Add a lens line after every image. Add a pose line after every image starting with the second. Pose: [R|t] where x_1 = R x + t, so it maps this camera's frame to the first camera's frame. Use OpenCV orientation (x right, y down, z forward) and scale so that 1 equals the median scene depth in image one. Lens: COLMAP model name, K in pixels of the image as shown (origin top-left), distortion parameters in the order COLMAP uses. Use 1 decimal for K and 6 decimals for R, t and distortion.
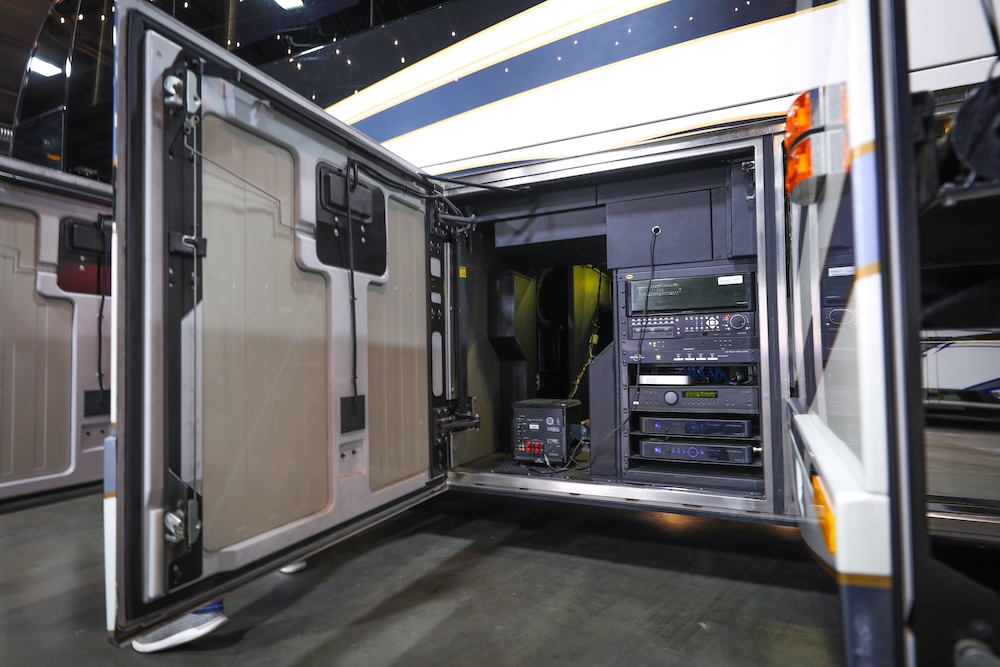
lens RADIAL K [[521.8, 0, 500.0], [0, 521.8, 333.5], [0, 0, 1]] dist [-0.000842, -0.001668]
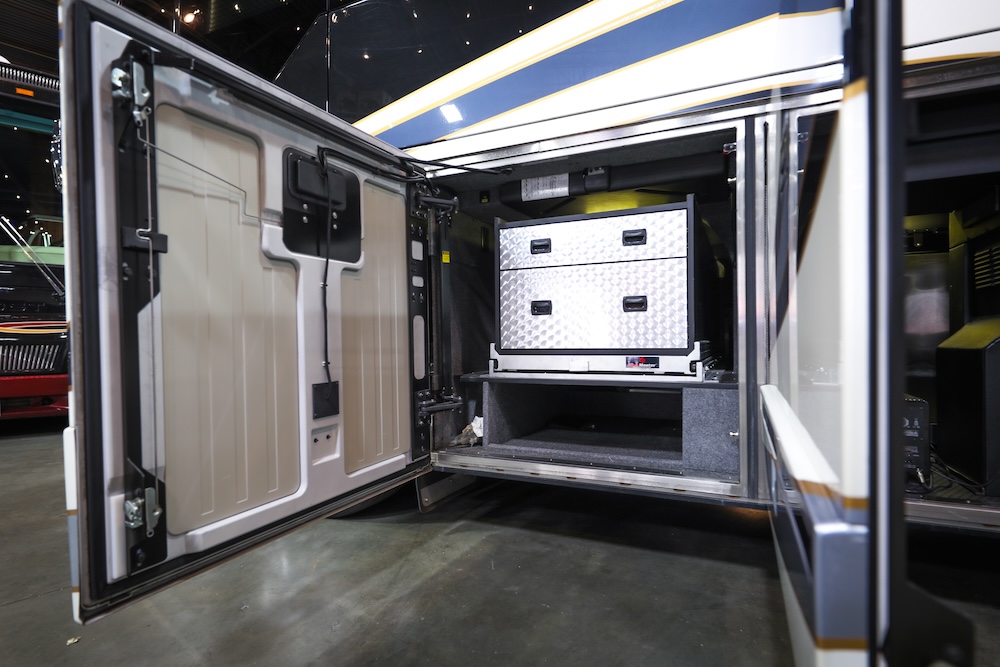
lens RADIAL K [[521.8, 0, 500.0], [0, 521.8, 333.5], [0, 0, 1]] dist [-0.000842, -0.001668]
pose [[0.999710, 0.002543, -0.023958, 0.088242], [-0.001389, 0.998844, 0.048059, -0.025519], [0.024053, -0.048012, 0.998557, -0.000652]]
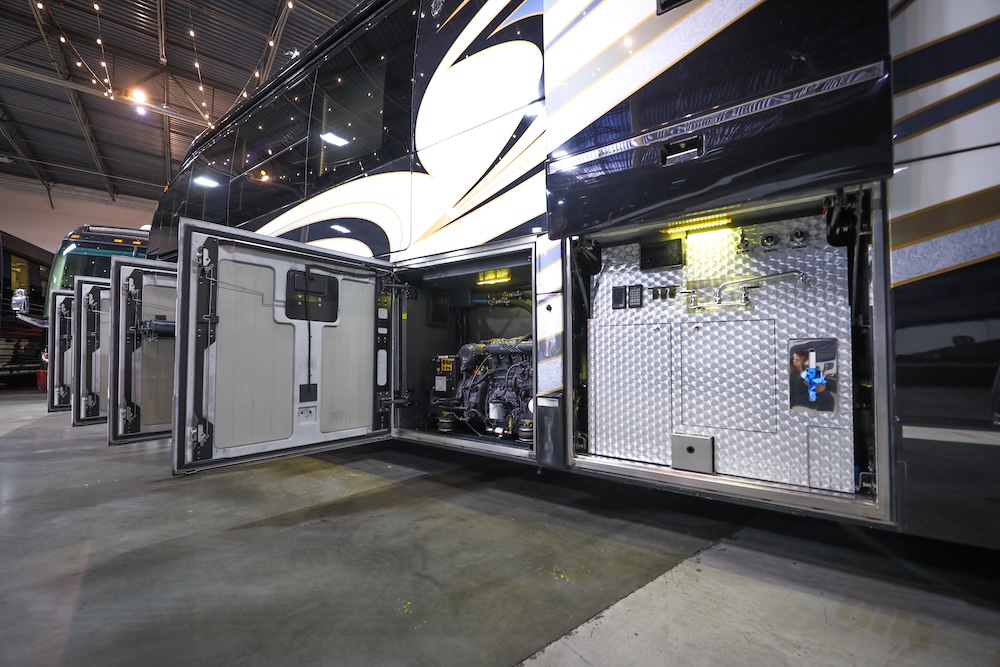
lens RADIAL K [[402.7, 0, 500.0], [0, 402.7, 333.5], [0, 0, 1]] dist [-0.000427, -0.000006]
pose [[0.981893, 0.008004, -0.189265, 0.793440], [-0.010307, 0.999884, -0.011186, -0.069859], [0.189153, 0.012934, 0.981862, -0.416816]]
